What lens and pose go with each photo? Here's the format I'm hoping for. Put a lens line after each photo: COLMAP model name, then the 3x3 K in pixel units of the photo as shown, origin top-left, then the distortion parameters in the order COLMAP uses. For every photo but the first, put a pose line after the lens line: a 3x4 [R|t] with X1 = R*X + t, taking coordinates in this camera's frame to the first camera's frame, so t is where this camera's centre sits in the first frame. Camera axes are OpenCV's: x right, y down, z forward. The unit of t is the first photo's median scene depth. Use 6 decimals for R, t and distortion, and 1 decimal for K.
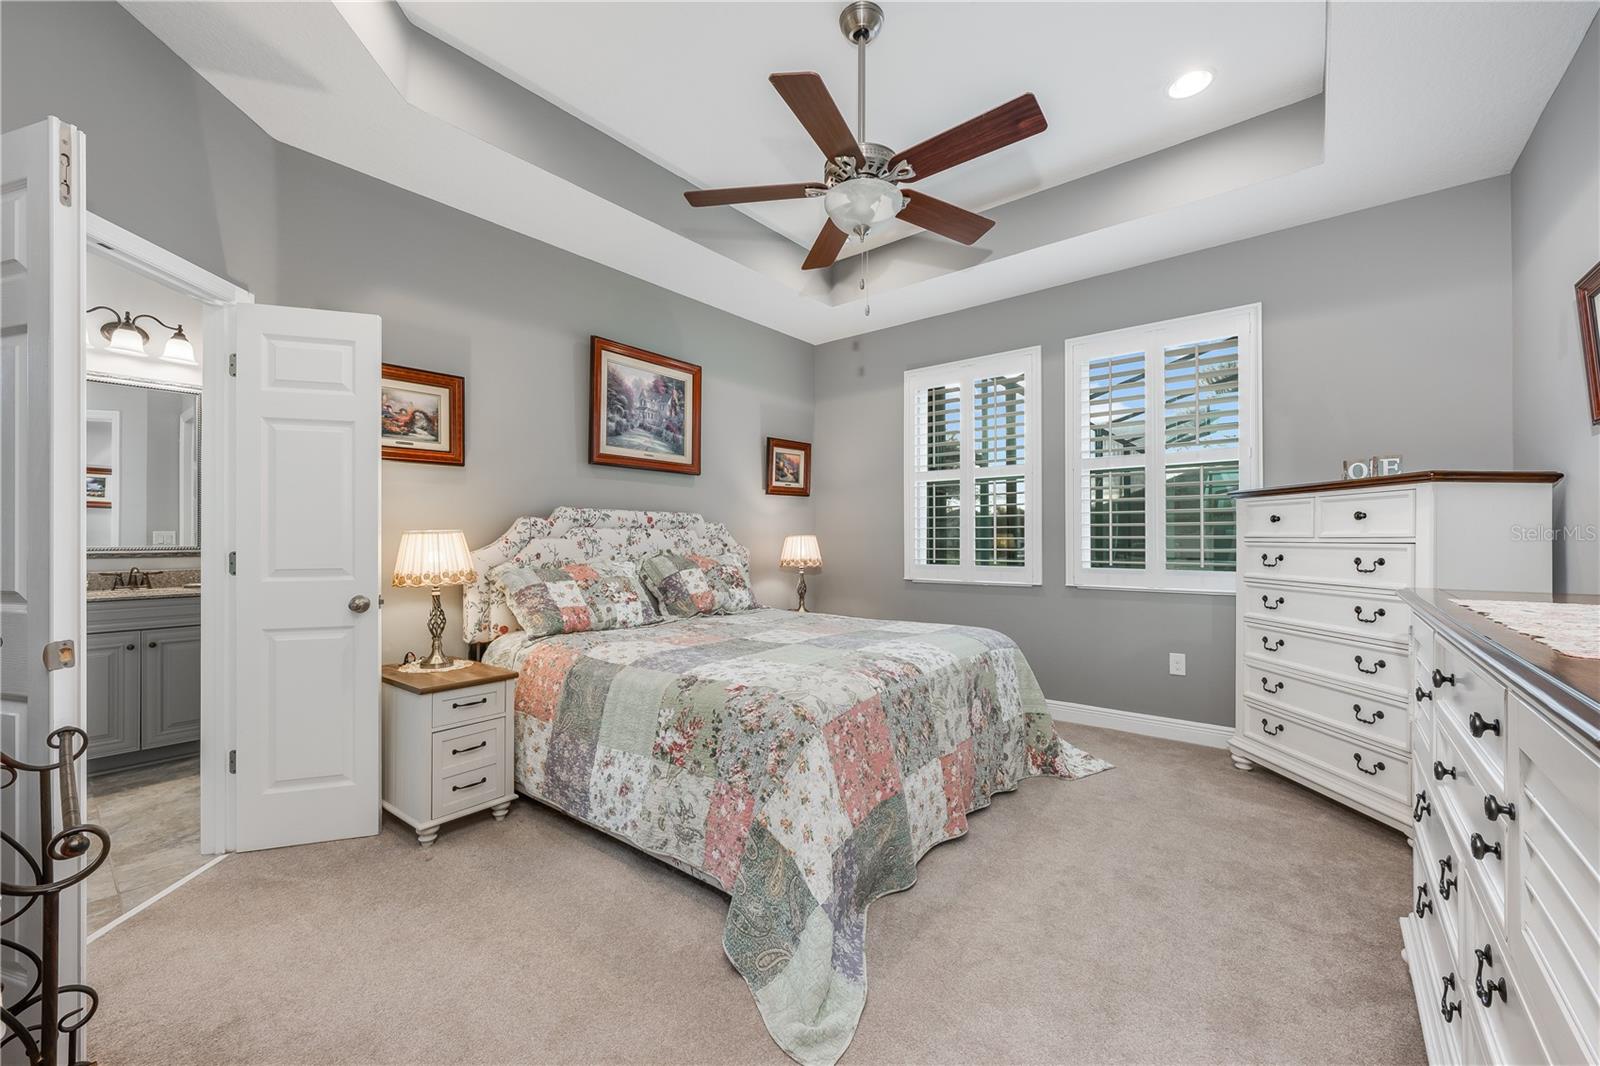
lens RADIAL K [[632.8, 0, 800.6], [0, 632.8, 539.2], [0, 0, 1]] dist [-0.002478, 0.000457]
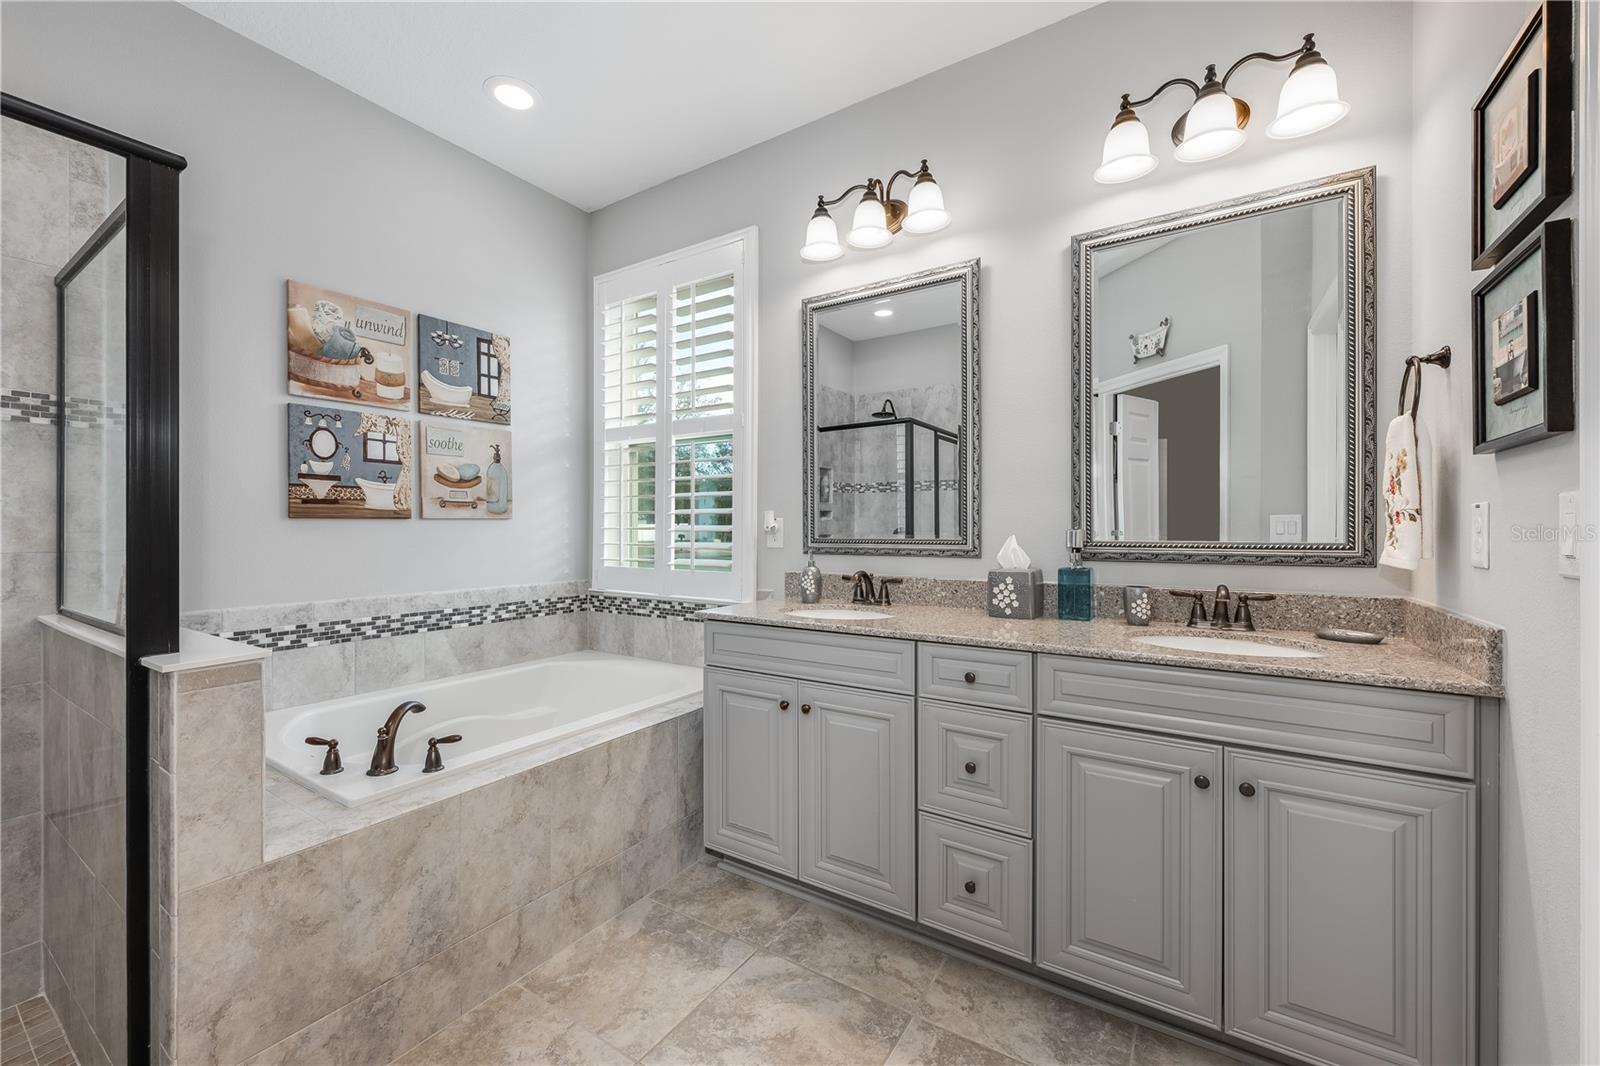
lens RADIAL K [[632.8, 0, 796.9], [0, 632.8, 533.2], [0, 0, 1]] dist [-0.002478, 0.000457]
pose [[0.115877, 0.001295, -0.993263, -0.606761], [0.000669, 0.999999, 0.001381, 0.004898], [0.993263, -0.000824, 0.115876, 0.614351]]
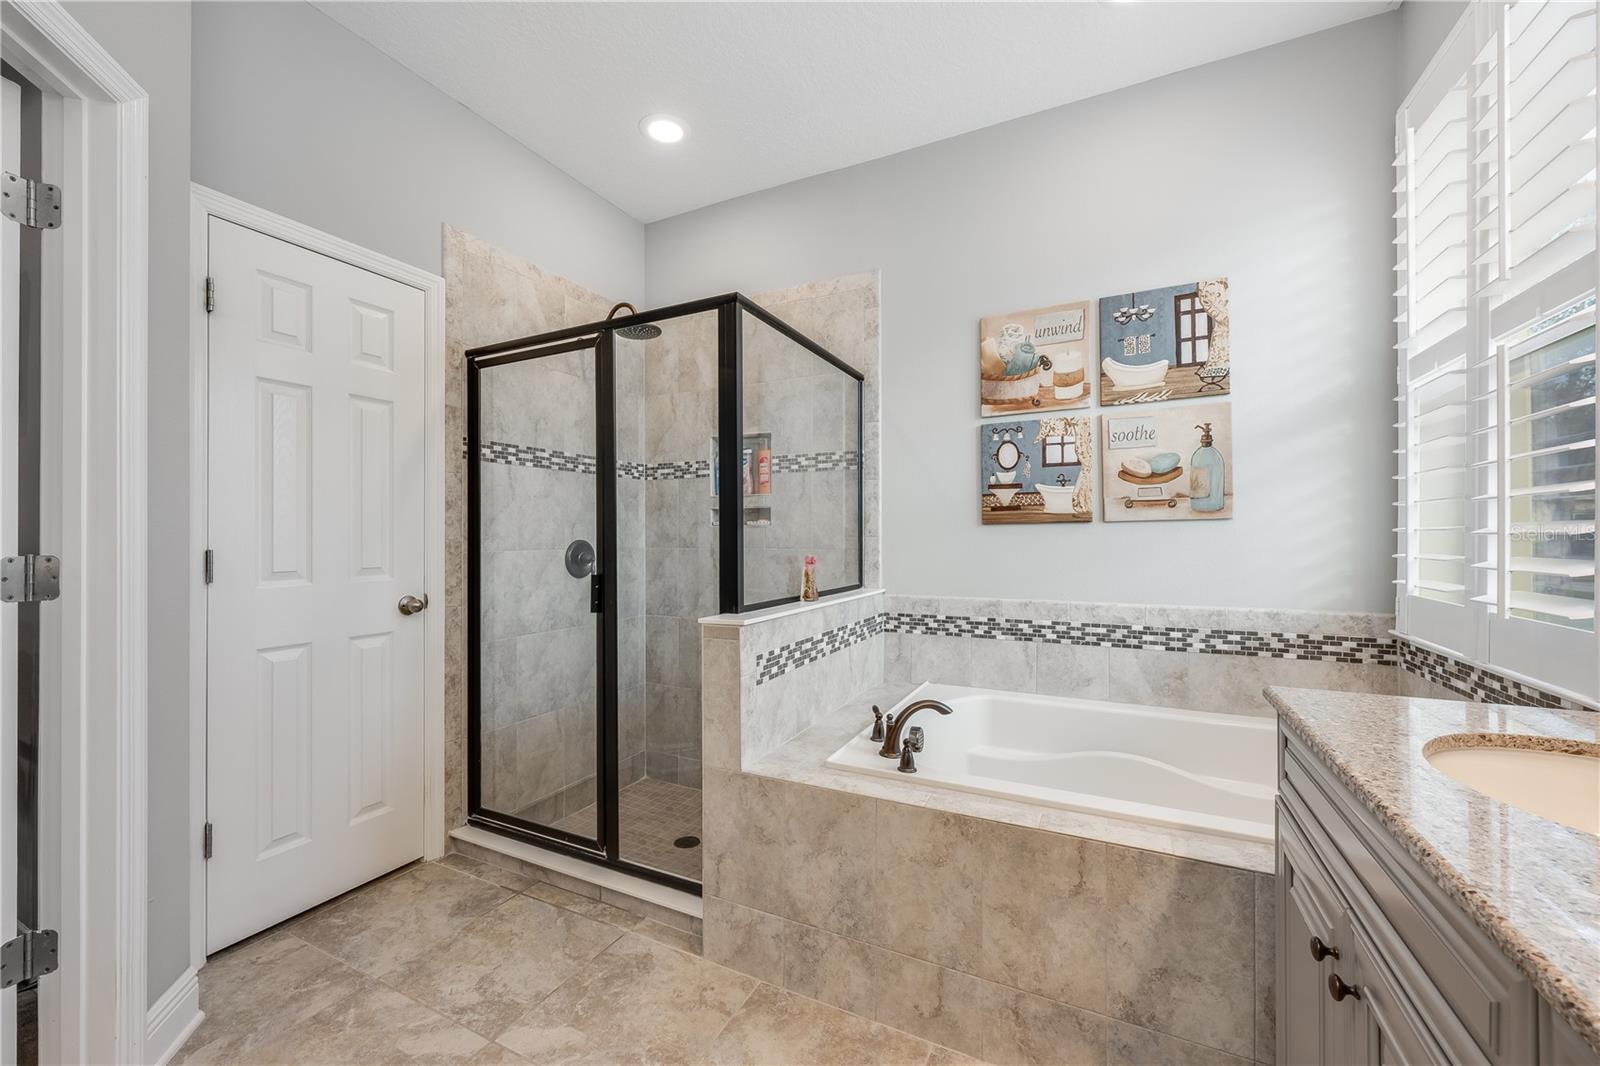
lens RADIAL K [[632.8, 0, 791.9], [0, 632.8, 536.7], [0, 0, 1]] dist [-0.002478, 0.000457]
pose [[-0.976741, -0.001857, -0.214414, -1.137702], [-0.001432, 0.999997, -0.002140, 0.007846], [0.214417, -0.001783, -0.976740, 1.012860]]
